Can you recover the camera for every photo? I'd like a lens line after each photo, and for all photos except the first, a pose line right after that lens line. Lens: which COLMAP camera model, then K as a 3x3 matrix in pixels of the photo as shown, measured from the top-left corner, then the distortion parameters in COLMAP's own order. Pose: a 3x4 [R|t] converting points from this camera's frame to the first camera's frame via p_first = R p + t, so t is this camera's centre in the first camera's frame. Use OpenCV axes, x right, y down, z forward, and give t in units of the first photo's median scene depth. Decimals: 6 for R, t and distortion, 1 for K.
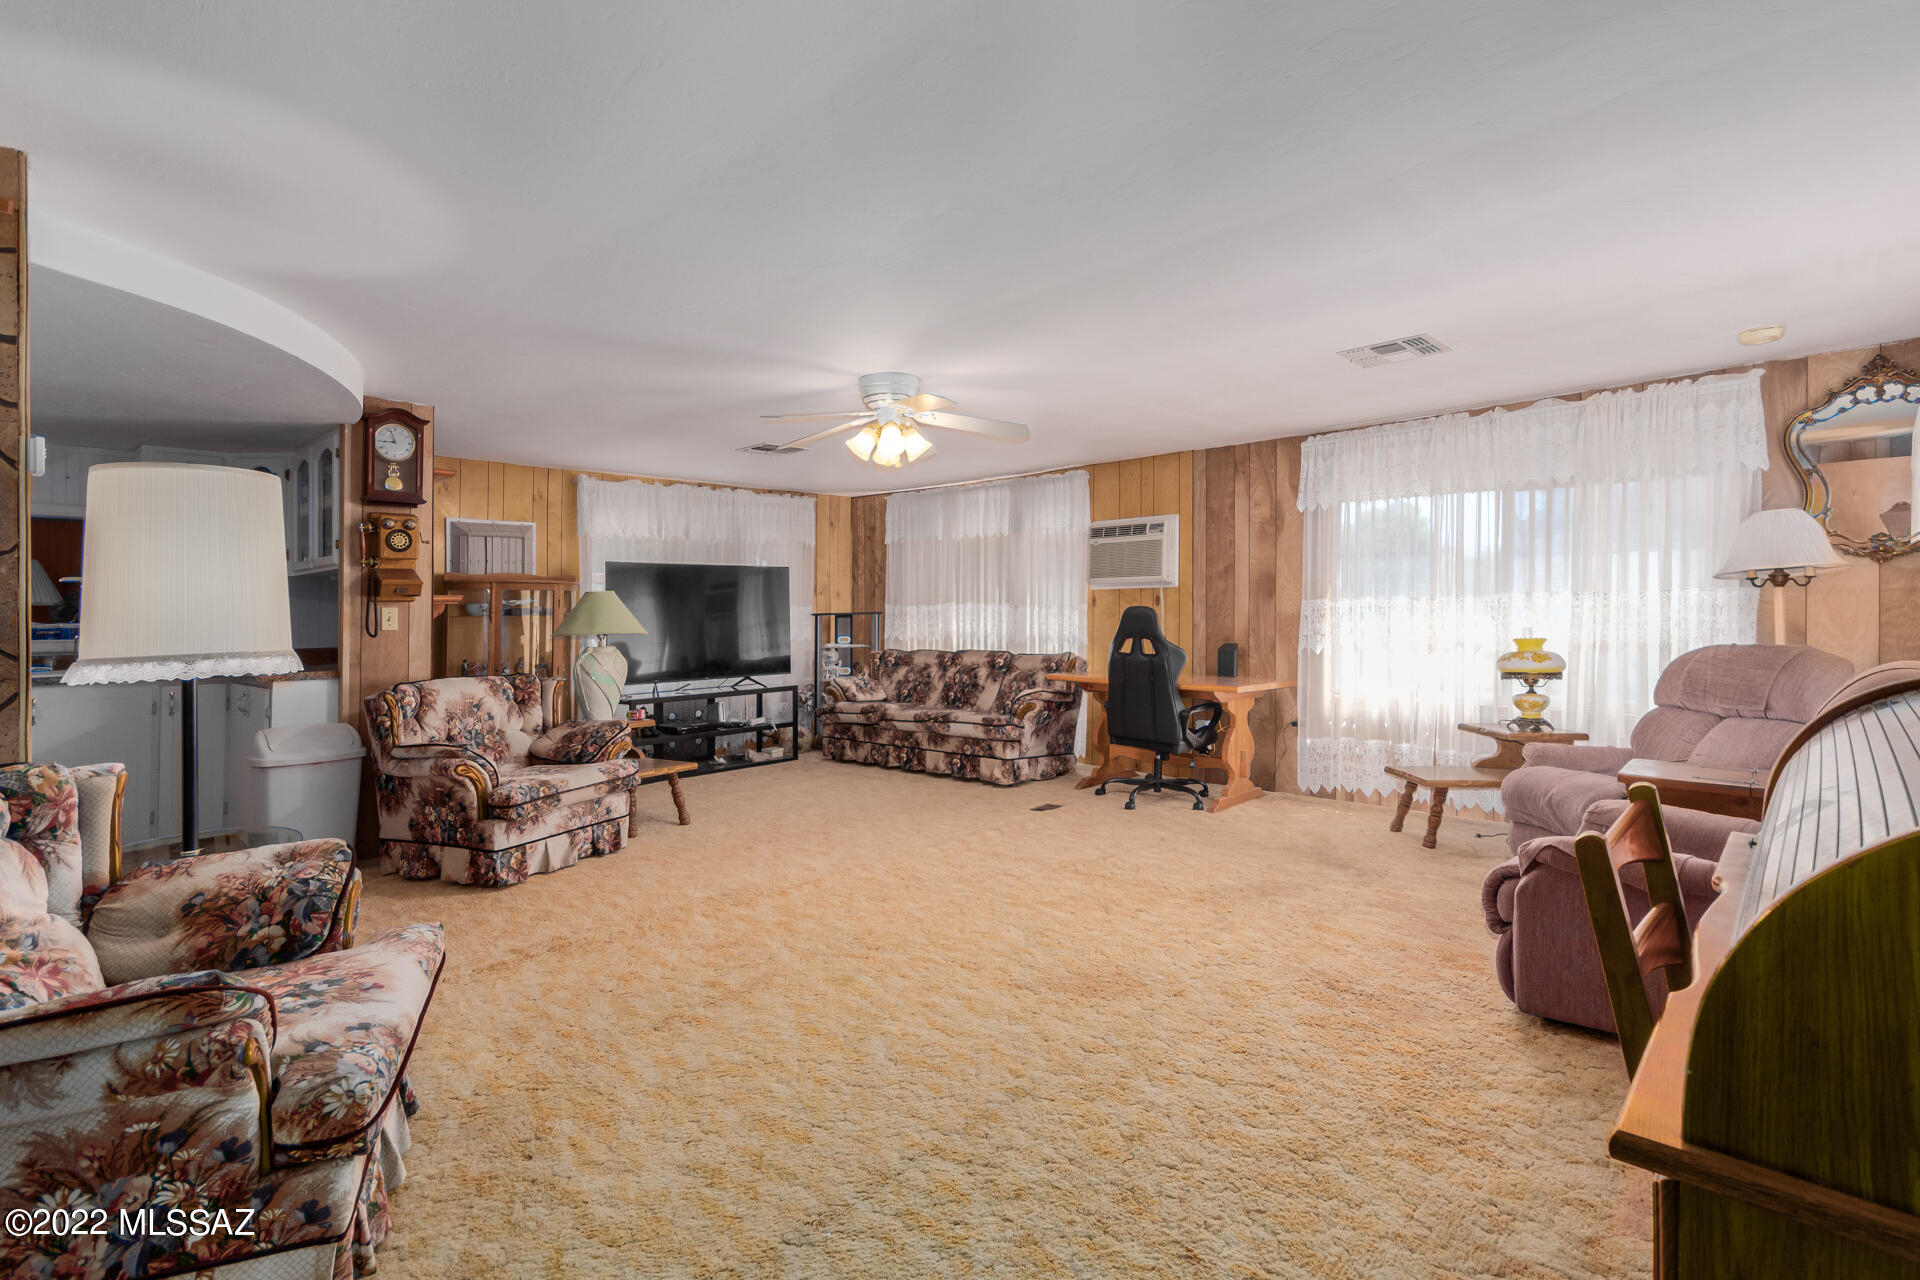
lens RADIAL K [[914.7, 0, 967.9], [0, 914.7, 608.4], [0, 0, 1]] dist [-0.001180, 0.000098]
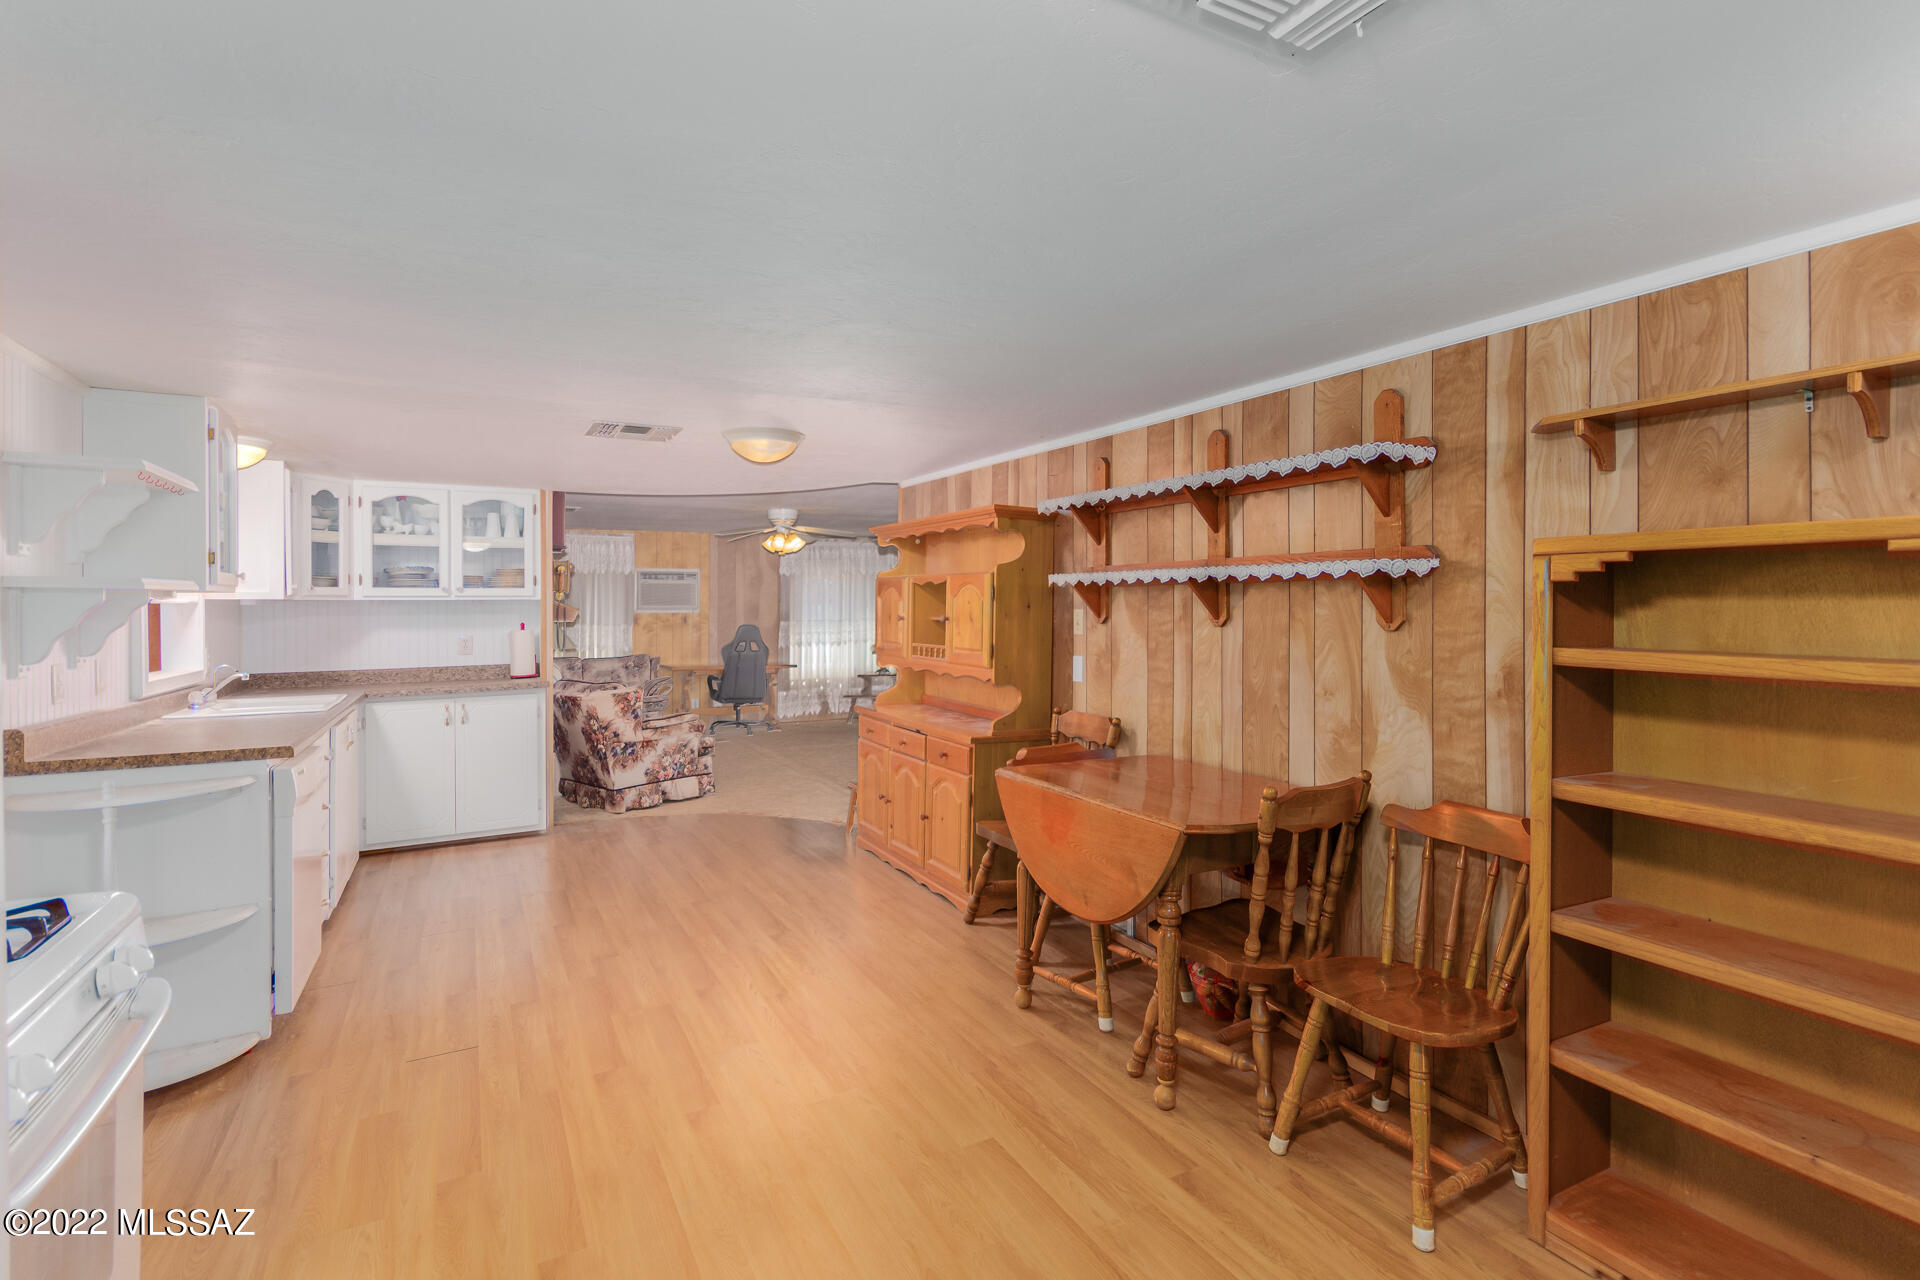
lens RADIAL K [[914.7, 0, 967.9], [0, 914.7, 608.4], [0, 0, 1]] dist [-0.001180, 0.000098]
pose [[0.311036, 0.009786, 0.950348, -1.659863], [0.002880, 0.999933, -0.011239, -0.014078], [-0.950394, 0.006233, 0.310987, 0.022023]]
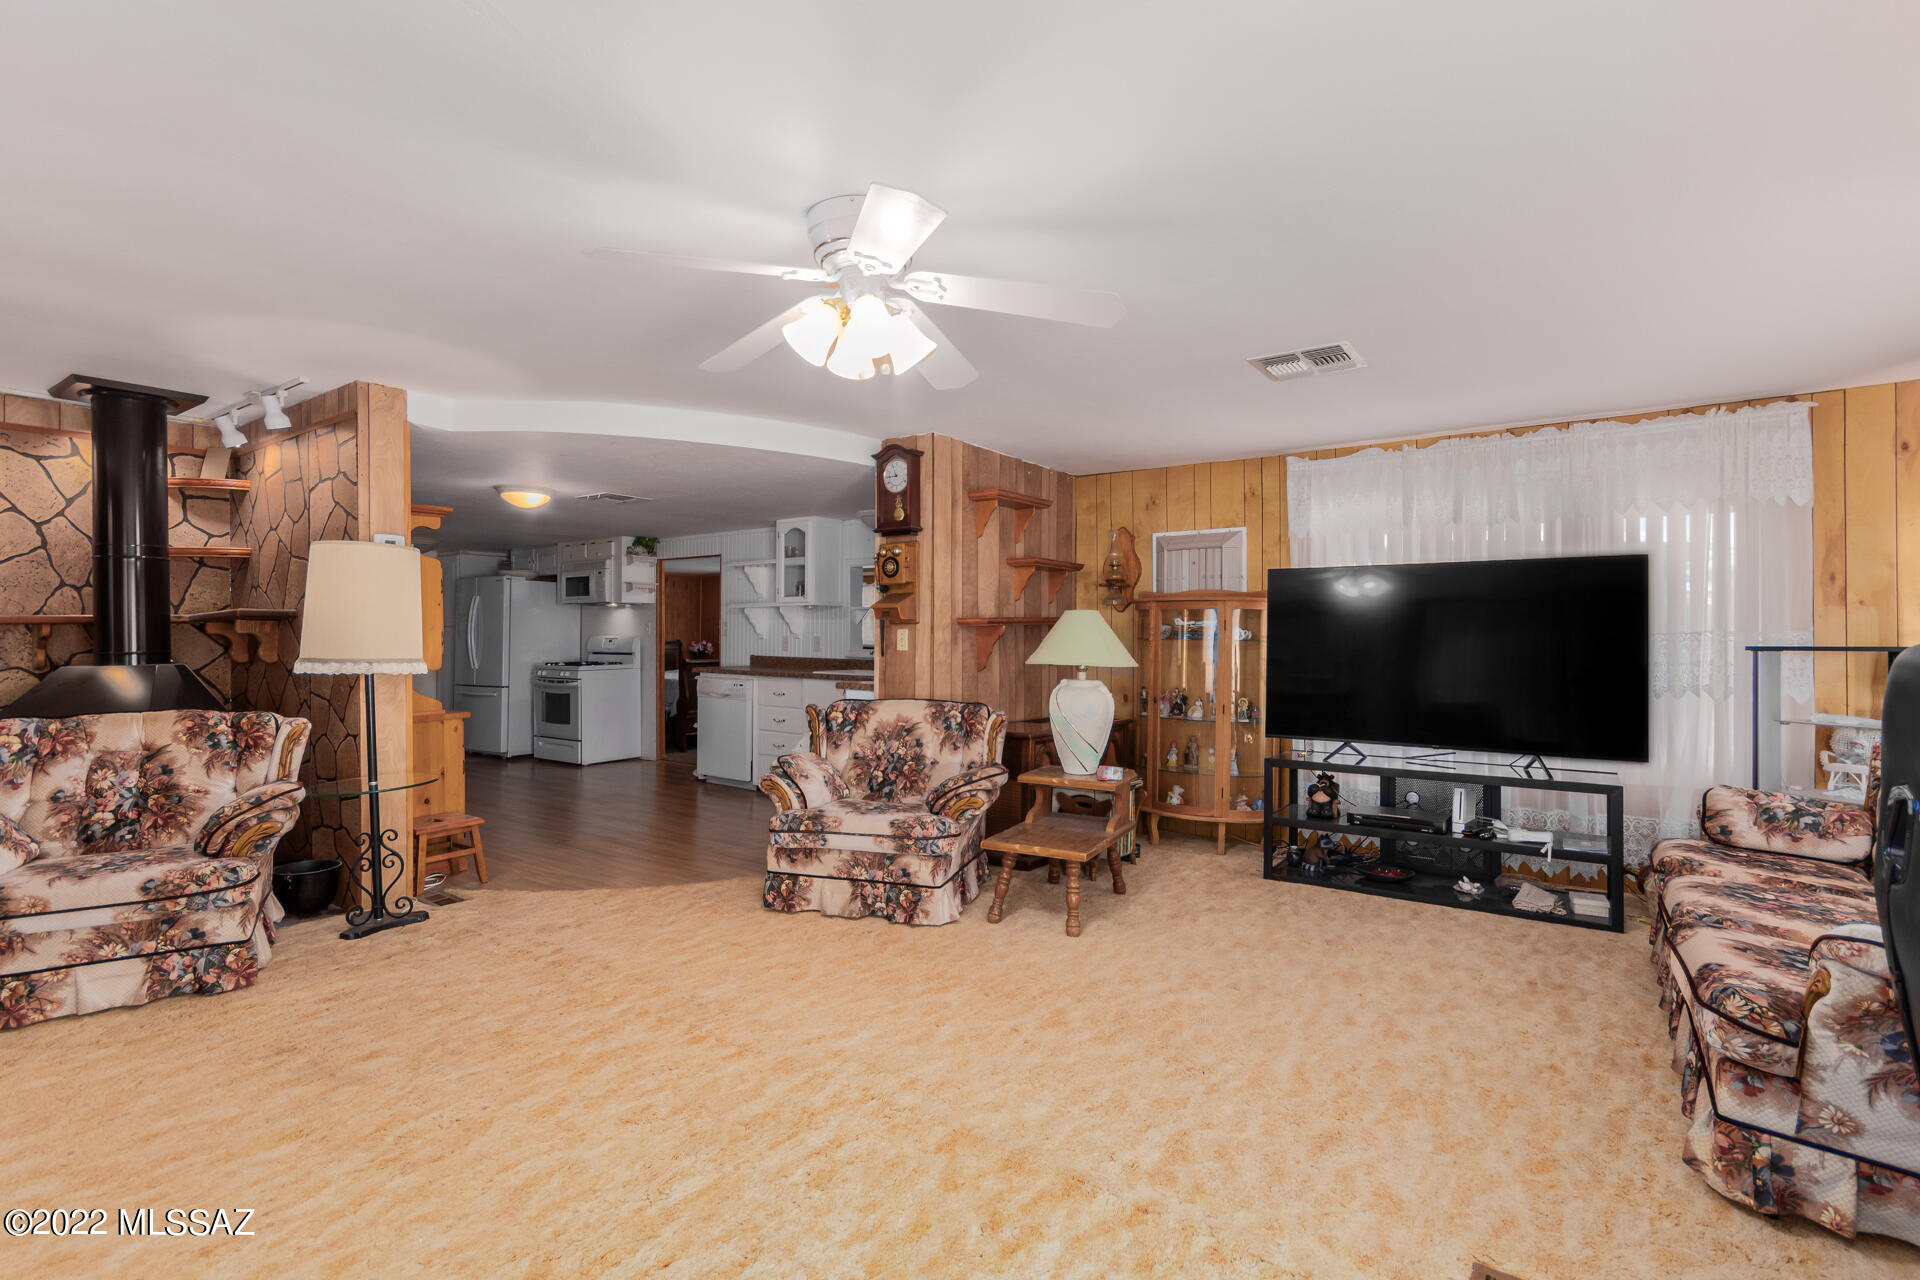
lens RADIAL K [[894.9, 0, 956.2], [0, 894.9, 626.7], [0, 0, 1]] dist [-0.004096, 0.005294]
pose [[0.133464, 0.001544, -0.991052, 0.411190], [-0.005364, 0.999985, 0.000836, -0.005336], [0.991039, 0.005204, 0.133471, 0.901309]]
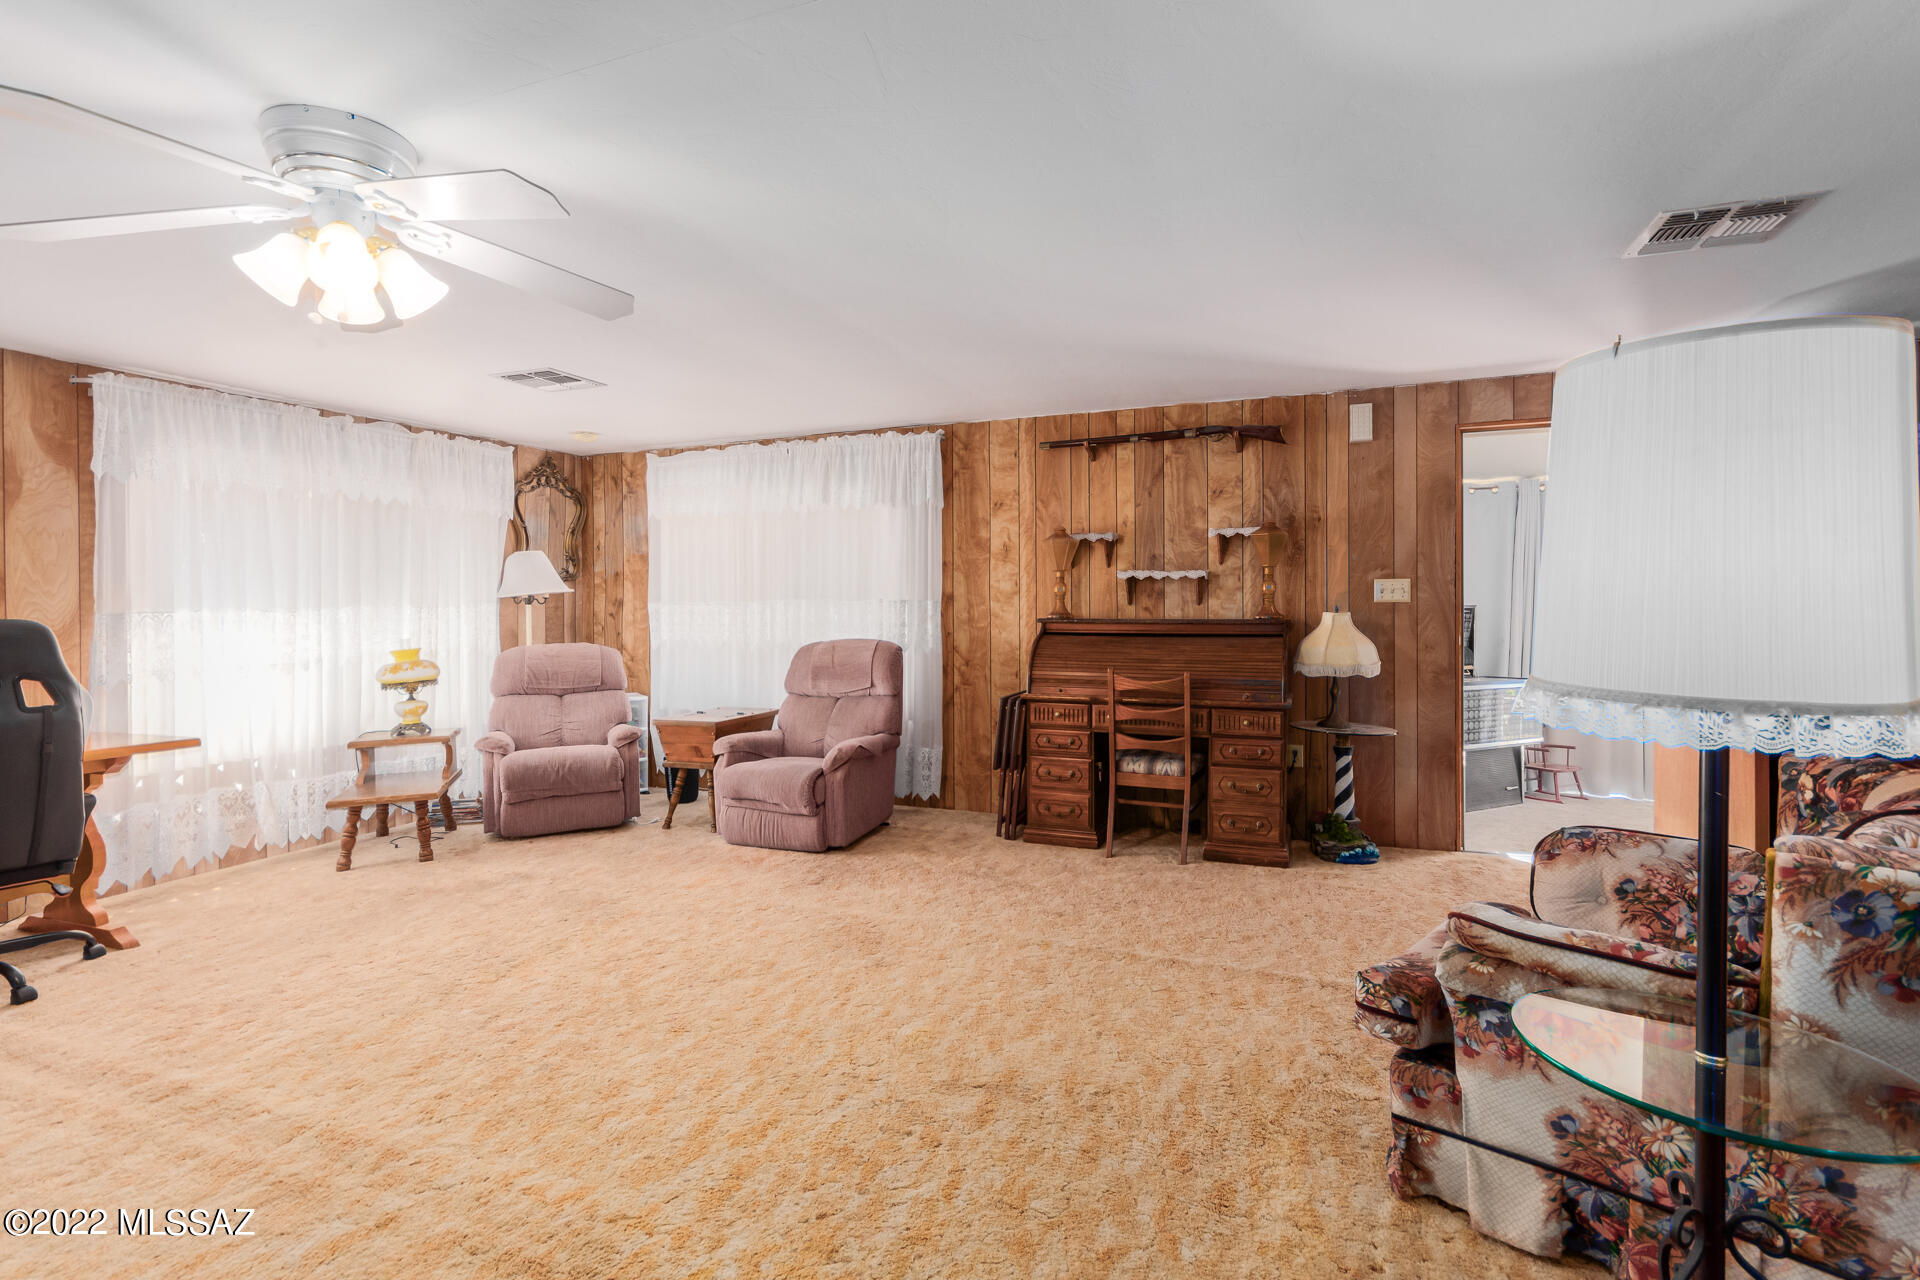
lens RADIAL K [[894.9, 0, 956.2], [0, 894.9, 626.7], [0, 0, 1]] dist [-0.004096, 0.005294]
pose [[-0.376634, -0.004989, 0.926349, -0.588074], [0.010738, 0.999895, 0.009751, 0.003928], [-0.926300, 0.013619, -0.376541, 0.804463]]
